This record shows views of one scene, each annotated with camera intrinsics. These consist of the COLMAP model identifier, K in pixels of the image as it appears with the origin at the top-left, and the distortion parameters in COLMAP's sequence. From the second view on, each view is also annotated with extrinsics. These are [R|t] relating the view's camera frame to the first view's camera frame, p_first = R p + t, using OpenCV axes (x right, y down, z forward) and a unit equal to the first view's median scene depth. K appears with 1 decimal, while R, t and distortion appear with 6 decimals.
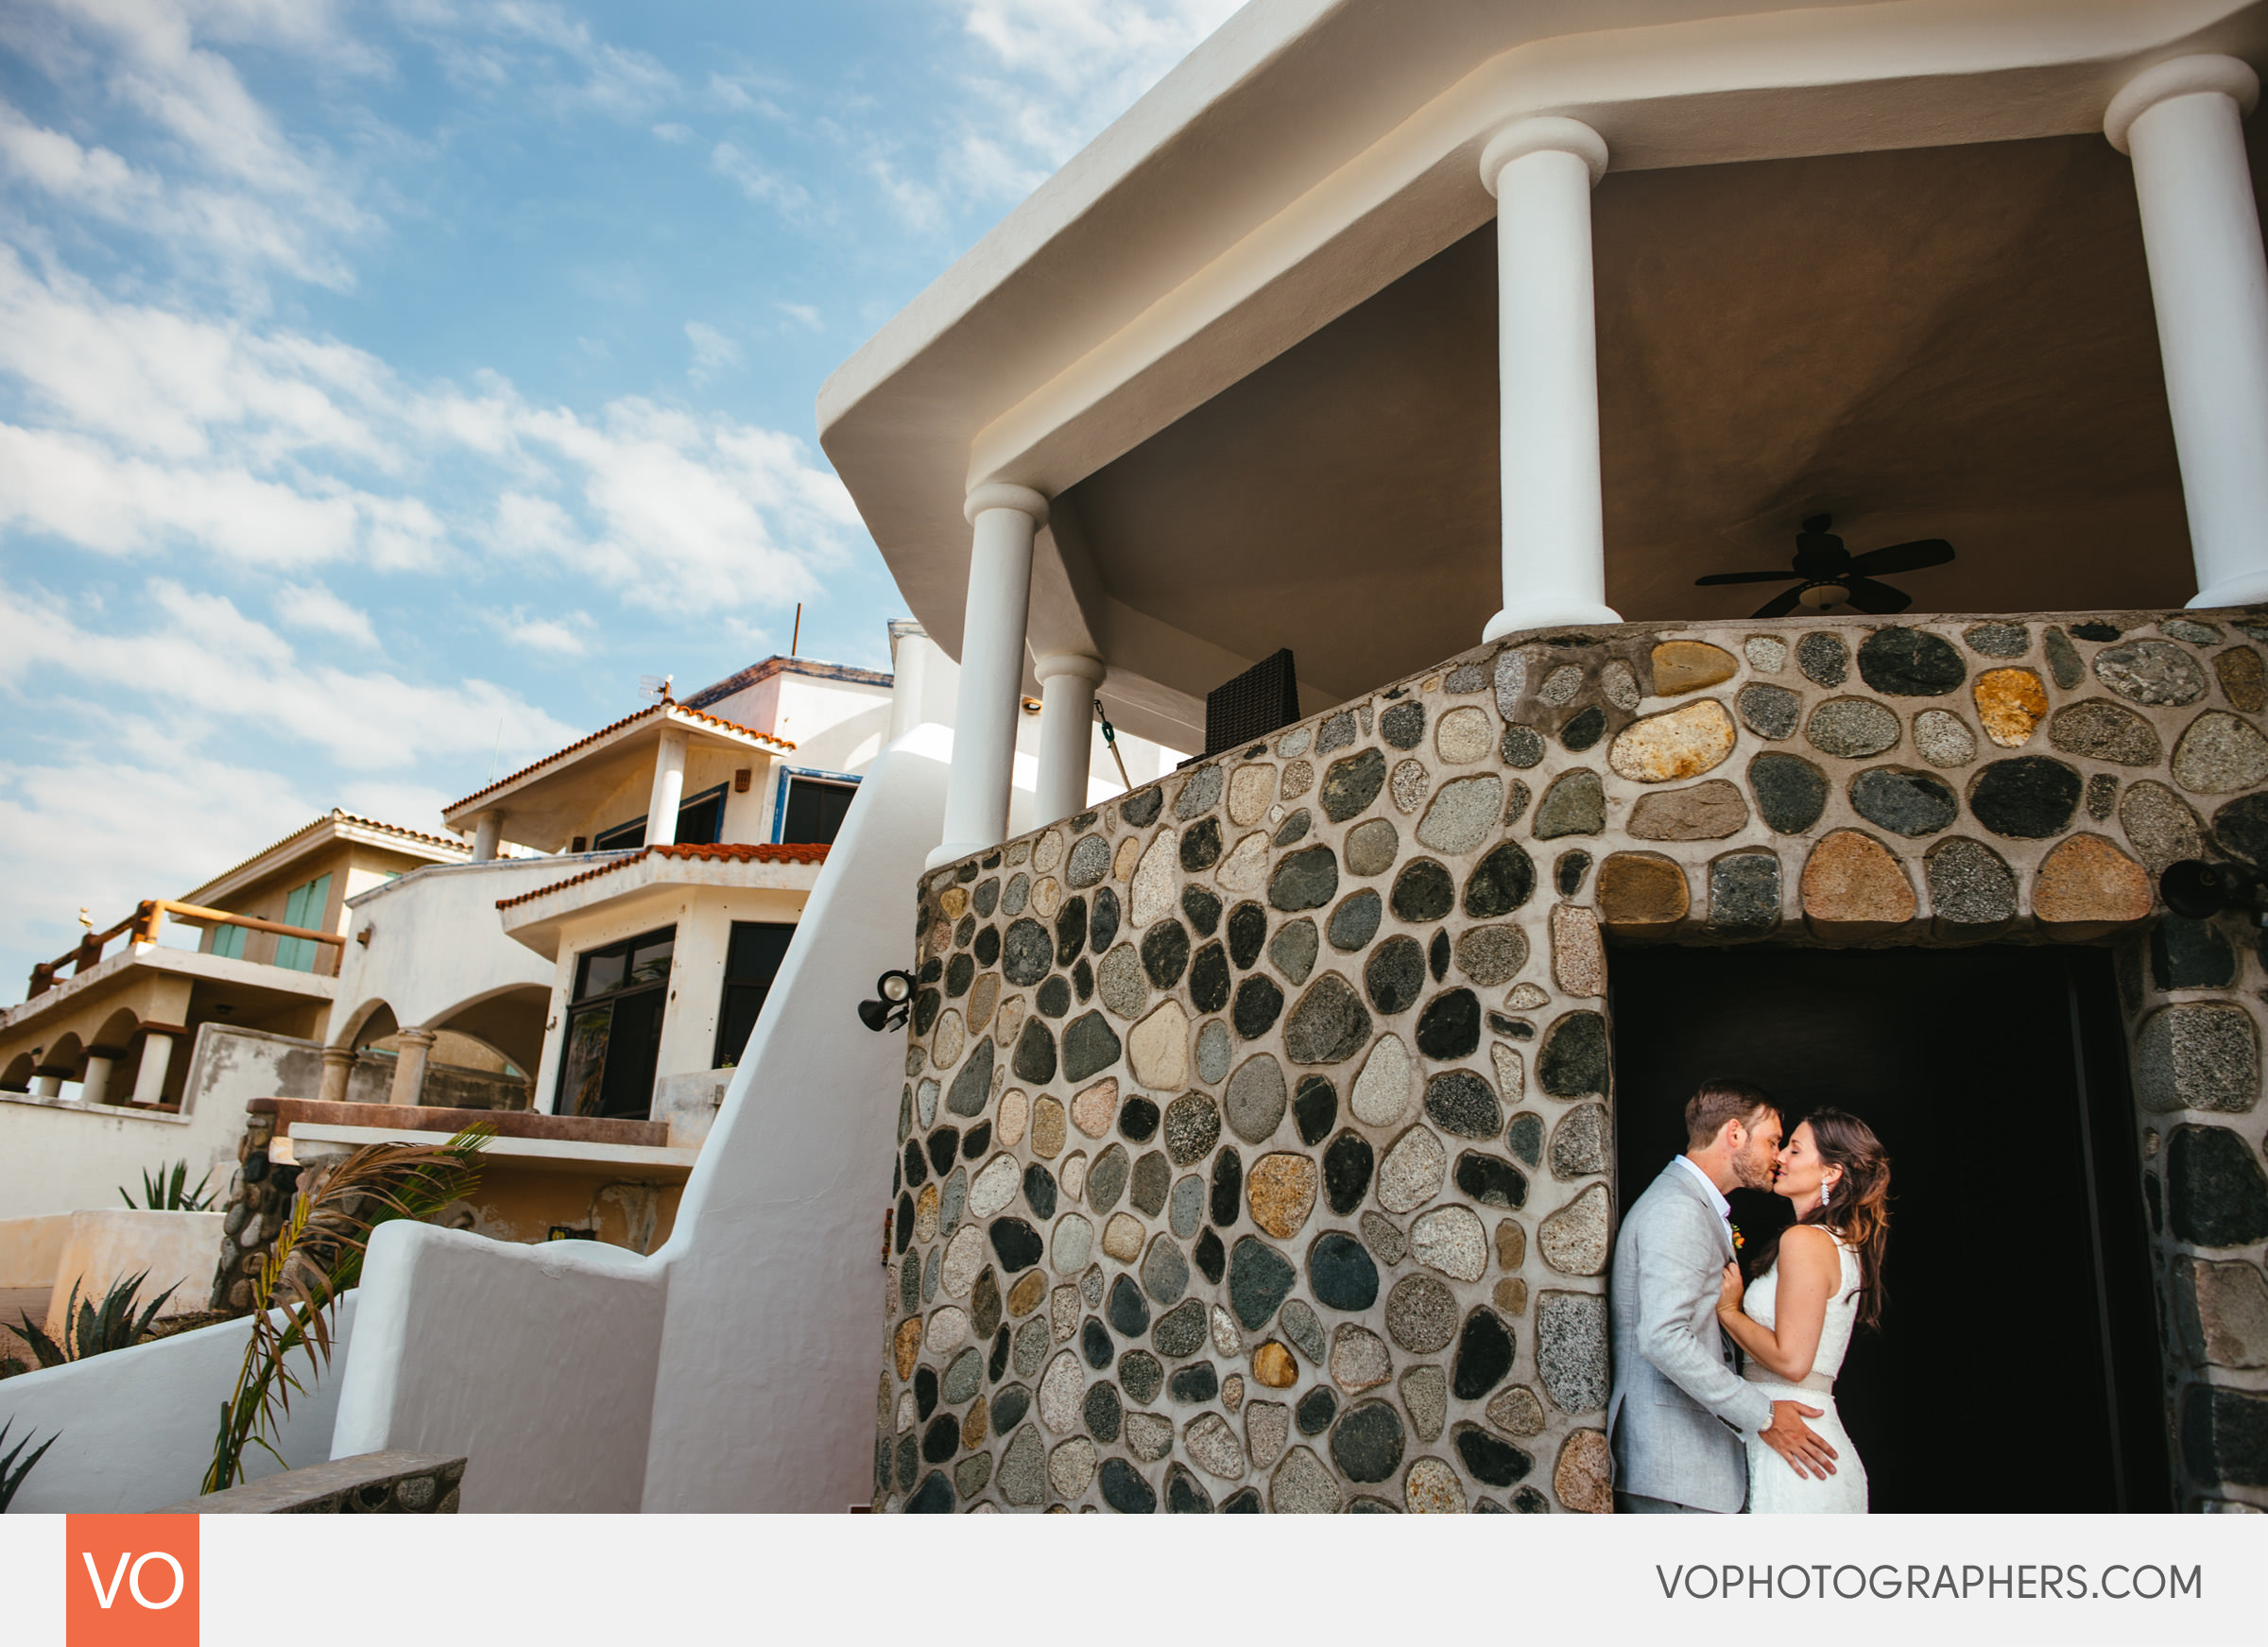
lens RADIAL K [[1856.9, 0, 1127.8], [0, 1856.9, 832.4], [0, 0, 1]] dist [-0.006081, 0.013335]
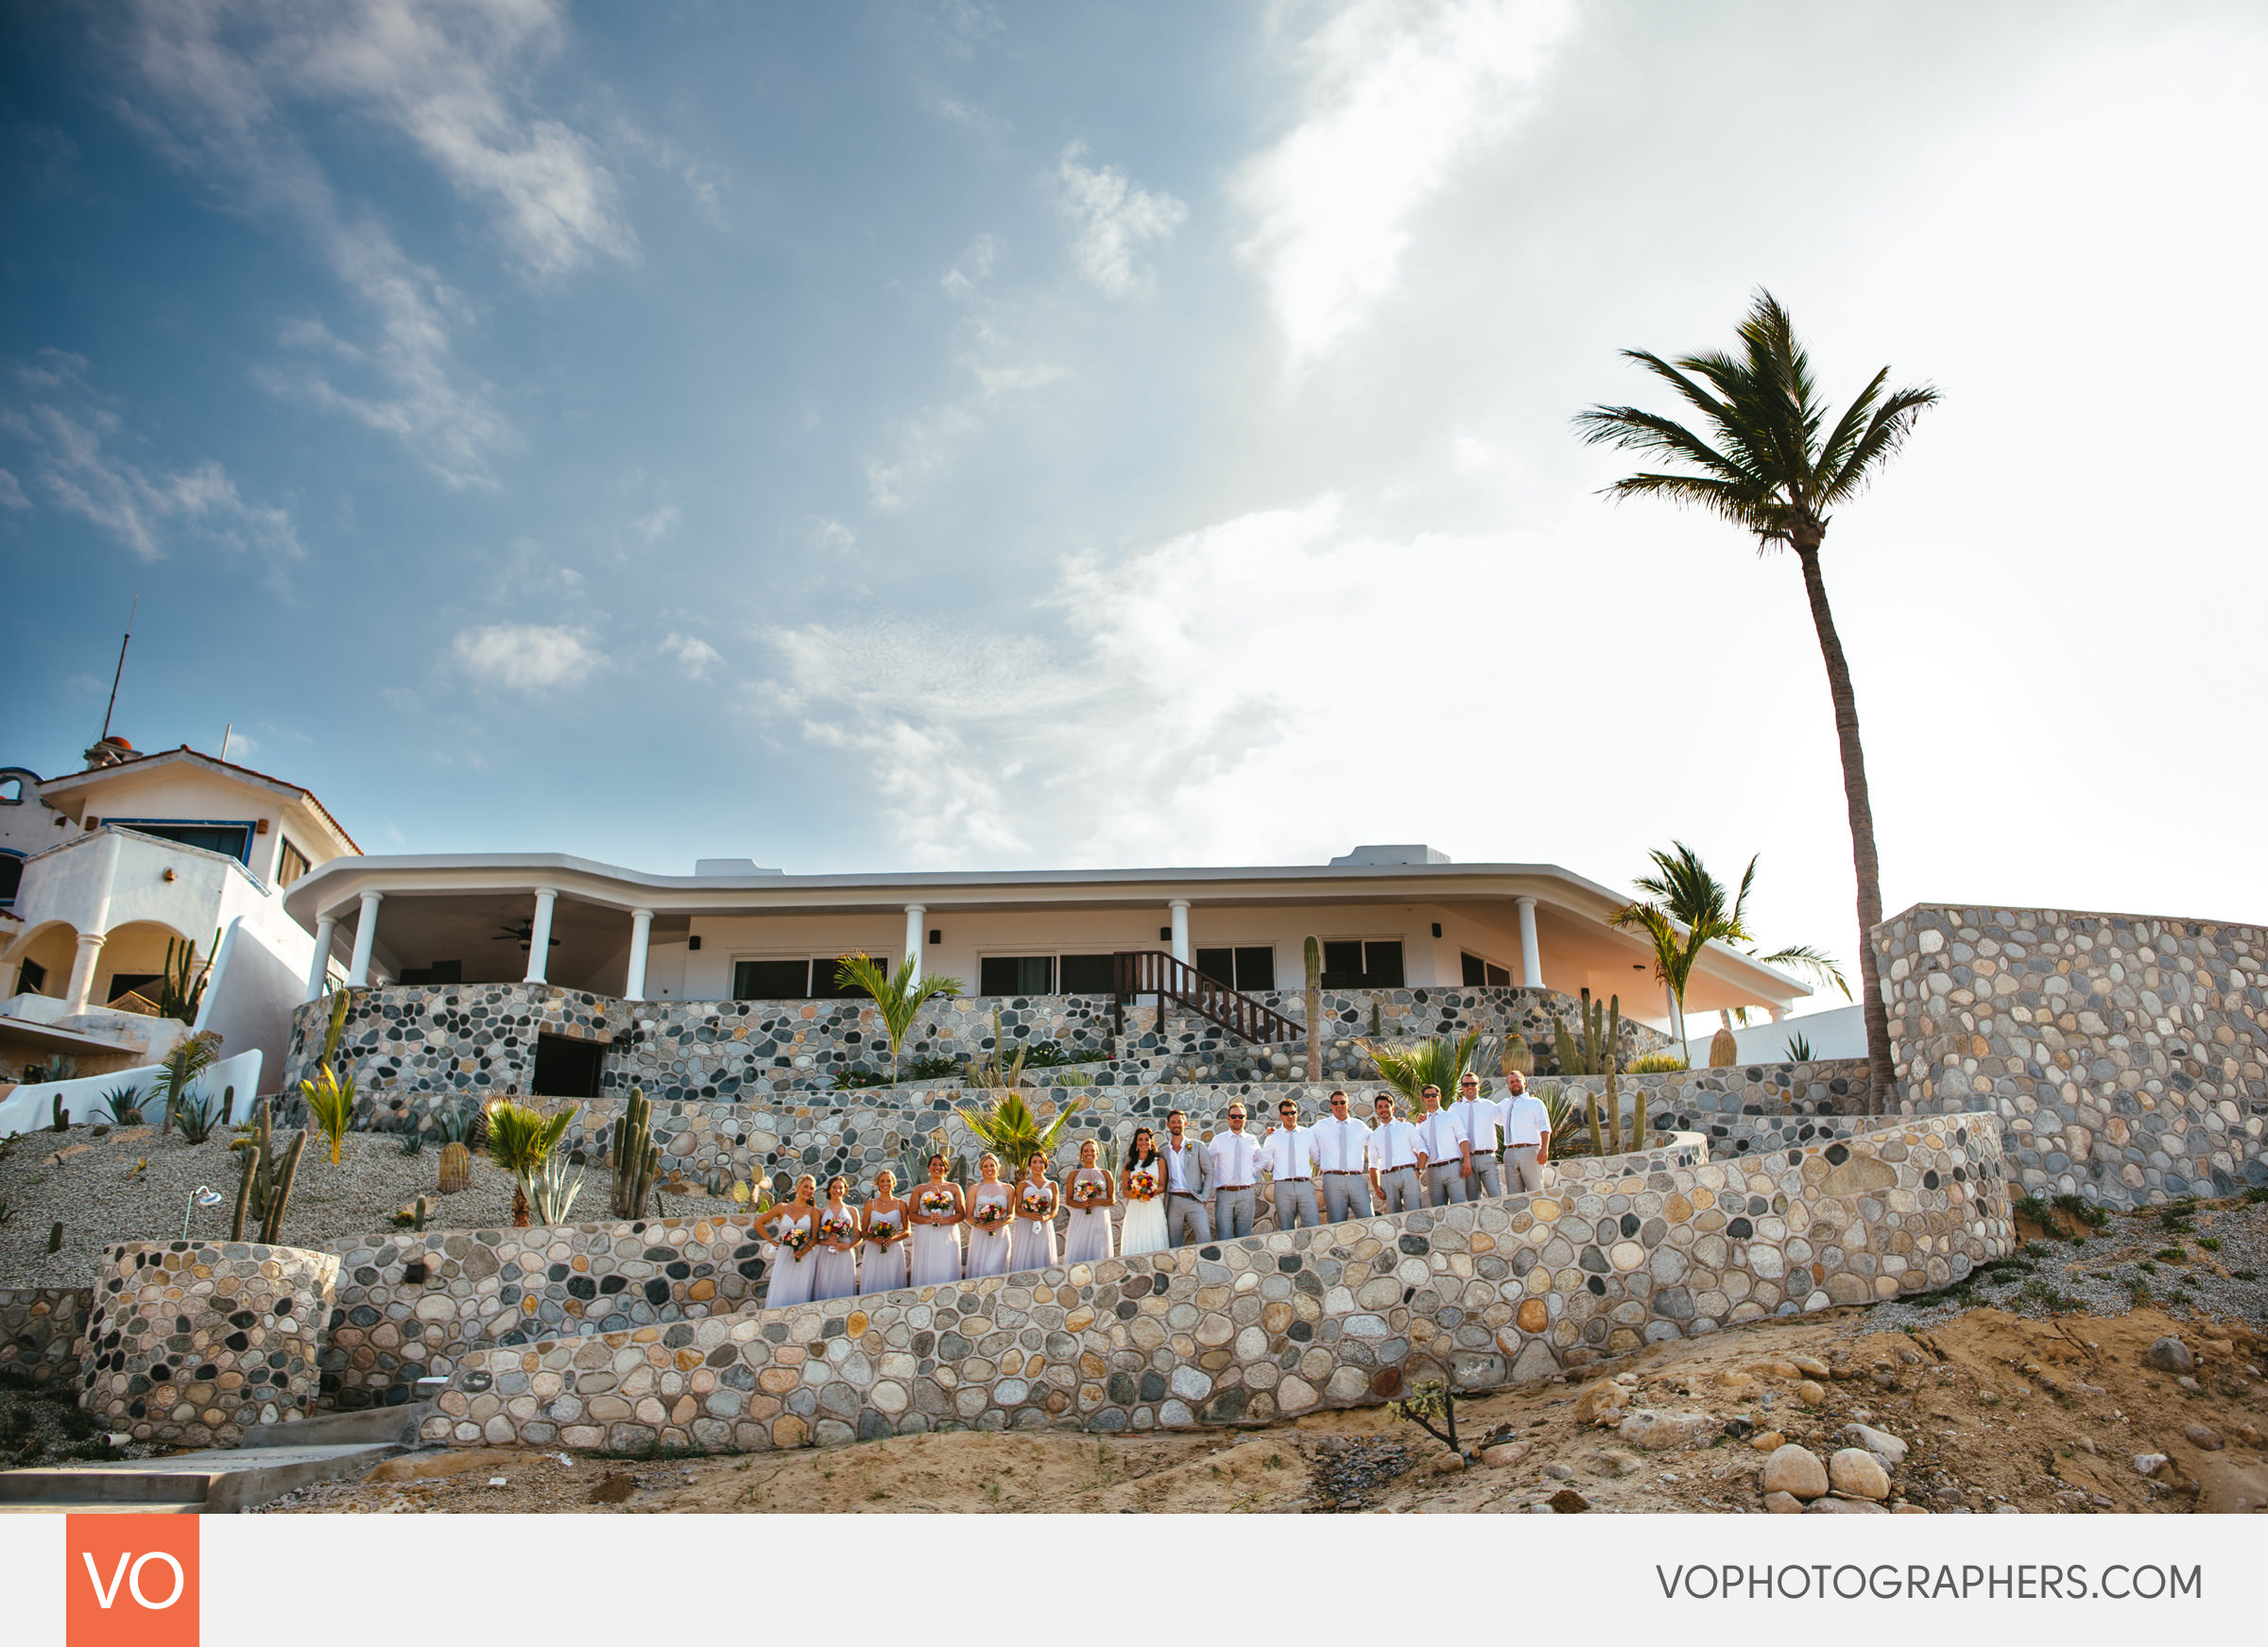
lens RADIAL K [[1856.9, 0, 1129.1], [0, 1856.9, 823.4], [0, 0, 1]] dist [-0.006081, 0.013335]
pose [[0.639632, 0.241724, 0.729685, -3.053145], [-0.200343, 0.968885, -0.145346, -0.113419], [-0.742114, -0.053219, 0.668157, -4.435550]]
